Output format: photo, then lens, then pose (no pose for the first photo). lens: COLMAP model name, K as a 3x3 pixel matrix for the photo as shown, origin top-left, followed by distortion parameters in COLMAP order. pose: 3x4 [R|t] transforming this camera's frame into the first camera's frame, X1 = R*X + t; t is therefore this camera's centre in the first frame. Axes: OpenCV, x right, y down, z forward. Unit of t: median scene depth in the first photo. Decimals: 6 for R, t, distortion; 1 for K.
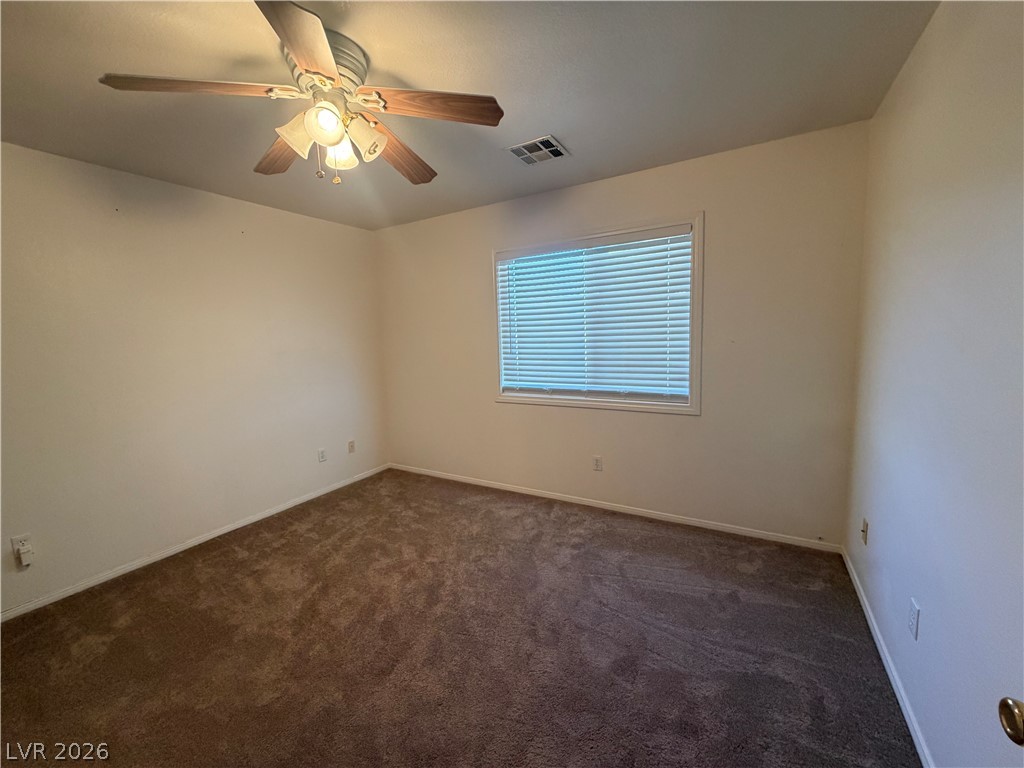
lens RADIAL K [[410.3, 0, 509.5], [0, 410.3, 384.9], [0, 0, 1]] dist [-0.001039, 0.000260]
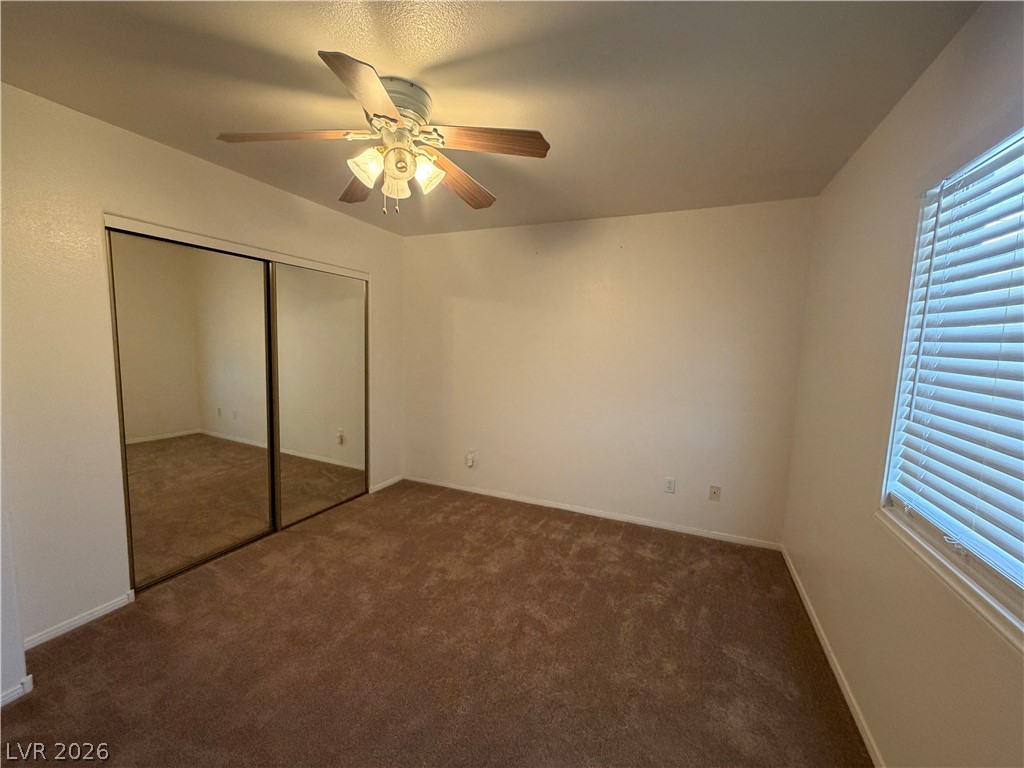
lens RADIAL K [[410.3, 0, 508.0], [0, 410.3, 380.7], [0, 0, 1]] dist [-0.001039, 0.000260]
pose [[0.111293, 0.132891, -0.984862, 0.375285], [-0.153744, 0.981390, 0.115049, -0.106243], [0.981823, 0.138613, 0.129653, 0.589634]]
